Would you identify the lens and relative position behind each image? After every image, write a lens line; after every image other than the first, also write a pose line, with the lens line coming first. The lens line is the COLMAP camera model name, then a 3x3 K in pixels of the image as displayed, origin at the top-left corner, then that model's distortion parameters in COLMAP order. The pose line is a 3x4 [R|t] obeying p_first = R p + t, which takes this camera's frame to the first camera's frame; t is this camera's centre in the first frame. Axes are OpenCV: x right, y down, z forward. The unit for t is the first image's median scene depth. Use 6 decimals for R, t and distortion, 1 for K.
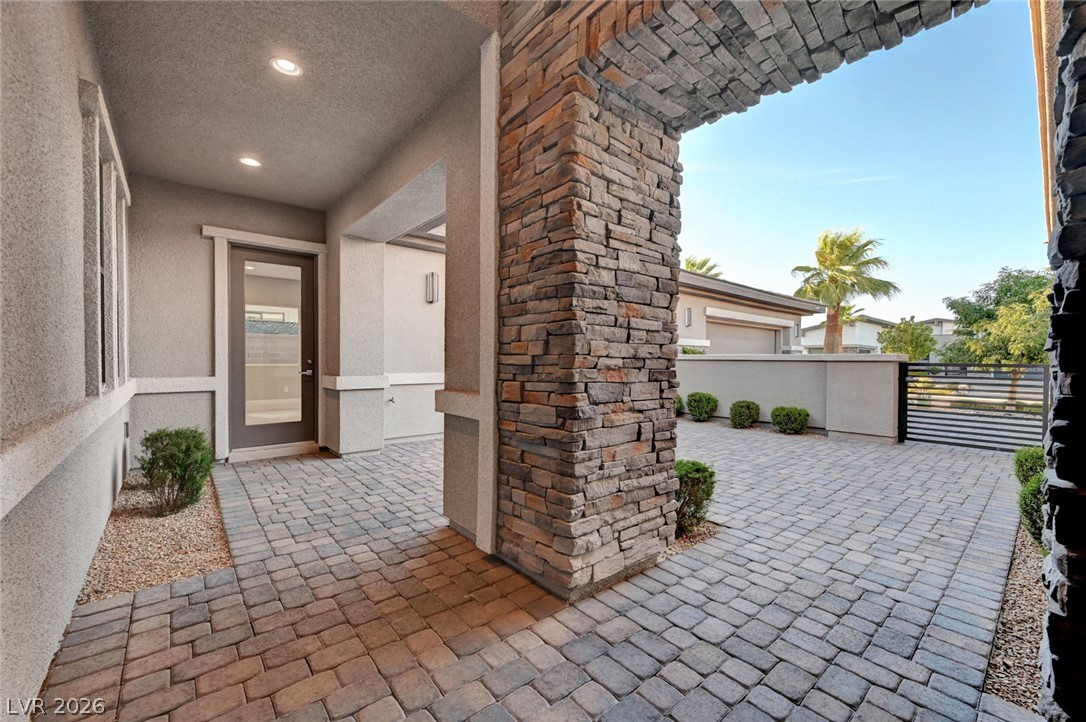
lens RADIAL K [[430.3, 0, 543.2], [0, 430.3, 361.4], [0, 0, 1]] dist [0.003270, 0.000177]
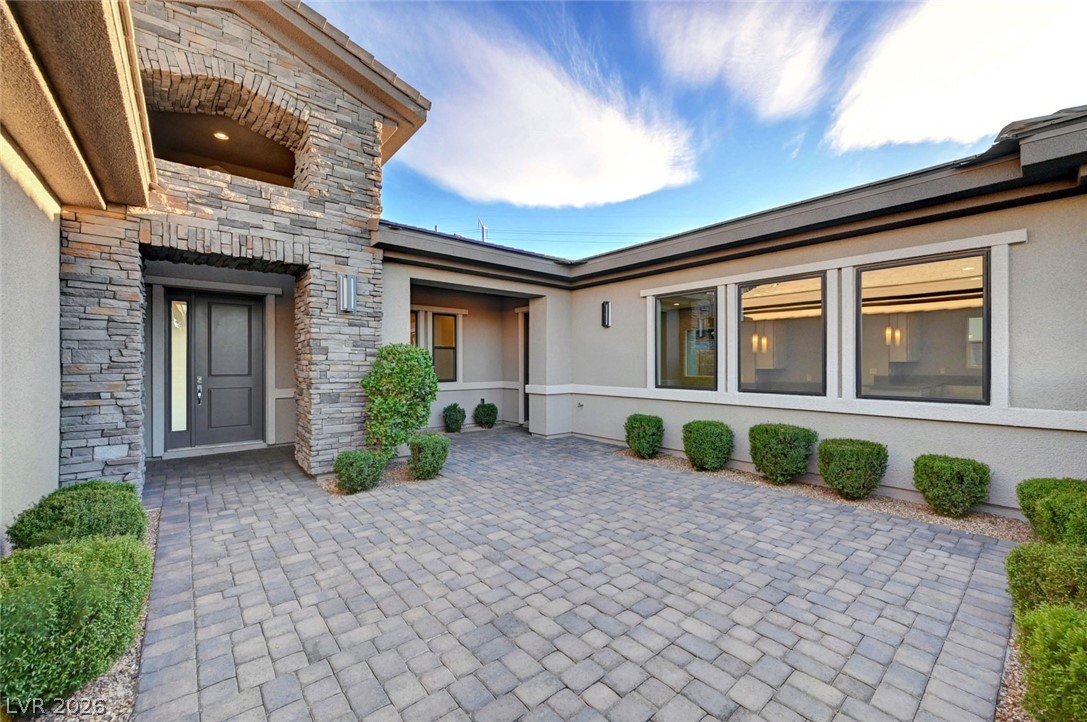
lens RADIAL K [[430.6, 0, 545.7], [0, 430.6, 364.2], [0, 0, 1]] dist [0.003270, 0.000177]
pose [[0.000733, -0.009016, -0.999959, 1.221220], [-0.006067, 0.999941, -0.009020, -0.030405], [0.999981, 0.006073, 0.000678, 1.115124]]
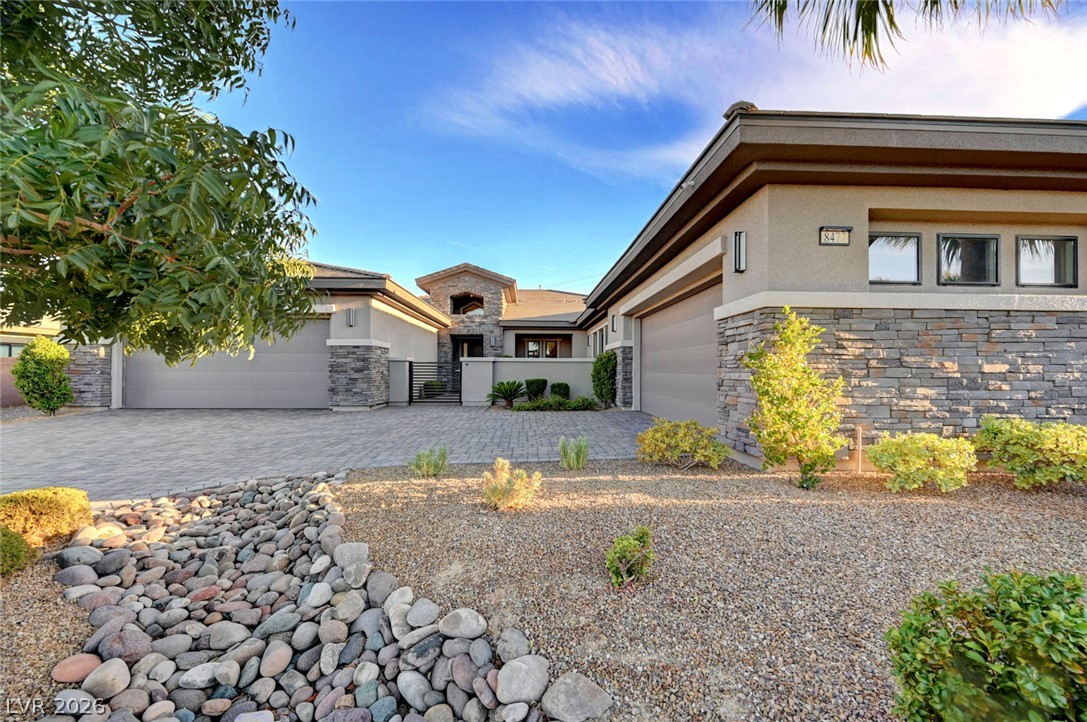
lens RADIAL K [[430.6, 0, 544.6], [0, 430.6, 365.4], [0, 0, 1]] dist [0.003270, 0.000177]
pose [[-0.616856, -0.014782, -0.786937, 2.288906], [-0.013573, 0.999875, -0.008143, 0.004810], [0.786959, 0.005658, -0.616980, 2.566420]]
